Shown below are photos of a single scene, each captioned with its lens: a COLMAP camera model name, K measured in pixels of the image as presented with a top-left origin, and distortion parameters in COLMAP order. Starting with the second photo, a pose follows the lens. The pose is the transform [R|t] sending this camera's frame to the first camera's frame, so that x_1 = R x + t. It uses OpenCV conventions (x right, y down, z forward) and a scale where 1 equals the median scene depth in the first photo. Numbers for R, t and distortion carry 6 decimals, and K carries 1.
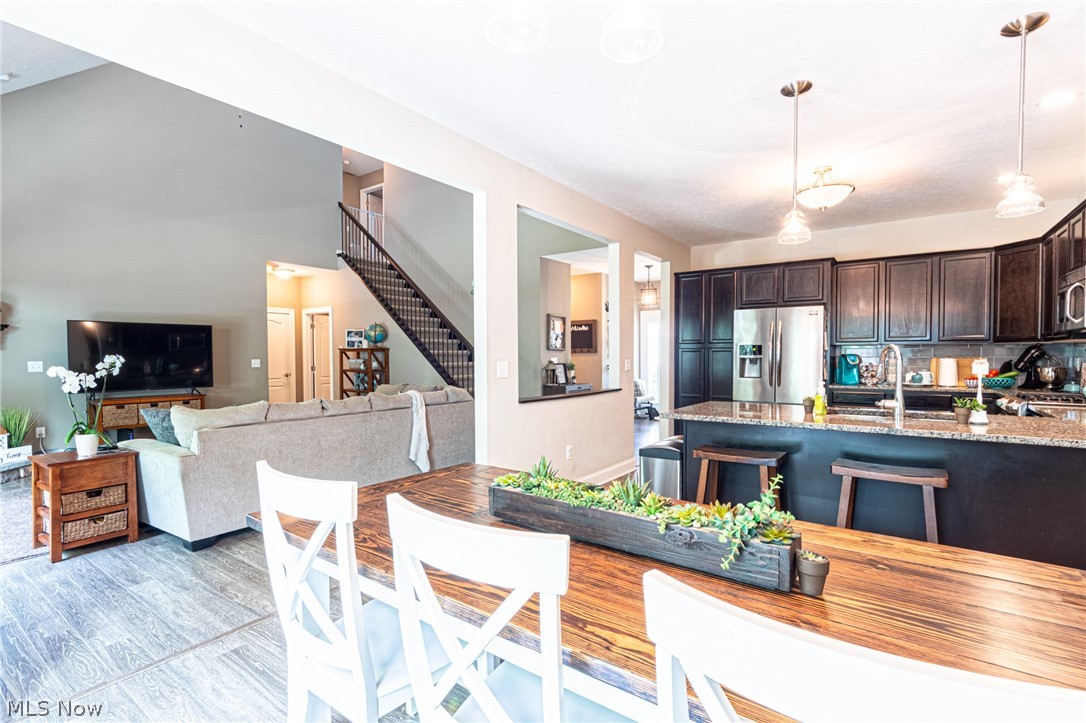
lens RADIAL K [[504.9, 0, 538.1], [0, 504.9, 369.5], [0, 0, 1]] dist [0.000420, 0.000301]
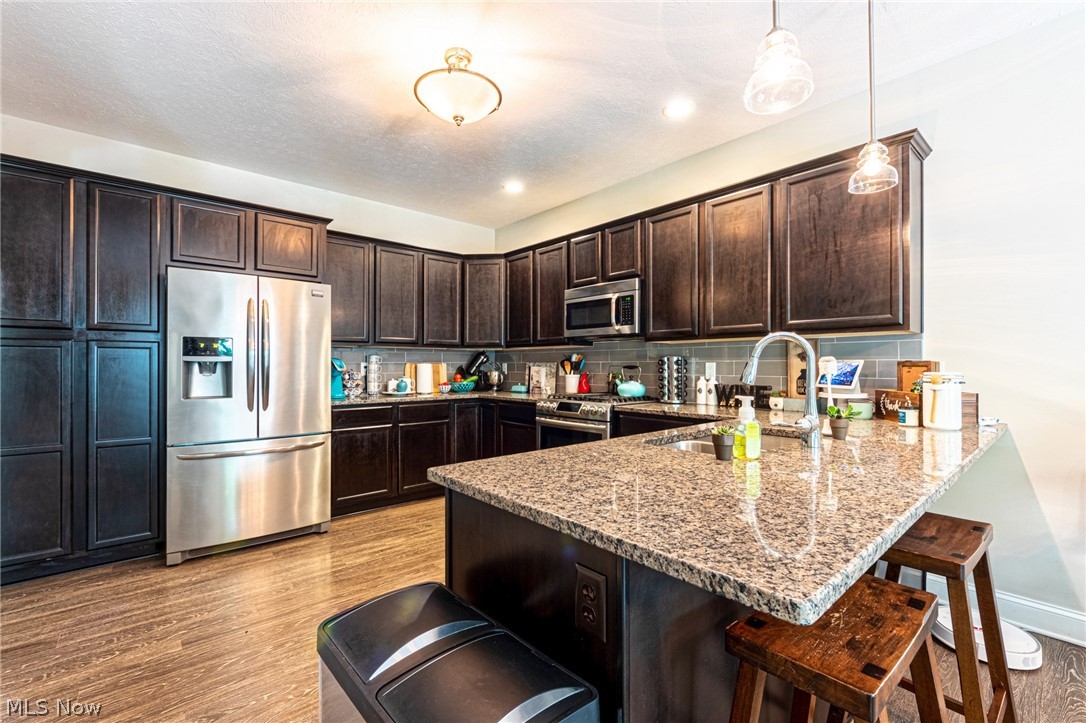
lens RADIAL K [[458.1, 0, 538.1], [0, 458.1, 362.7], [0, 0, 1]] dist [-0.004055, -0.000982]
pose [[0.234325, 0.009868, 0.972108, 0.027402], [0.025607, 0.999539, -0.016319, -0.003421], [-0.971821, 0.028716, 0.233964, 0.456046]]
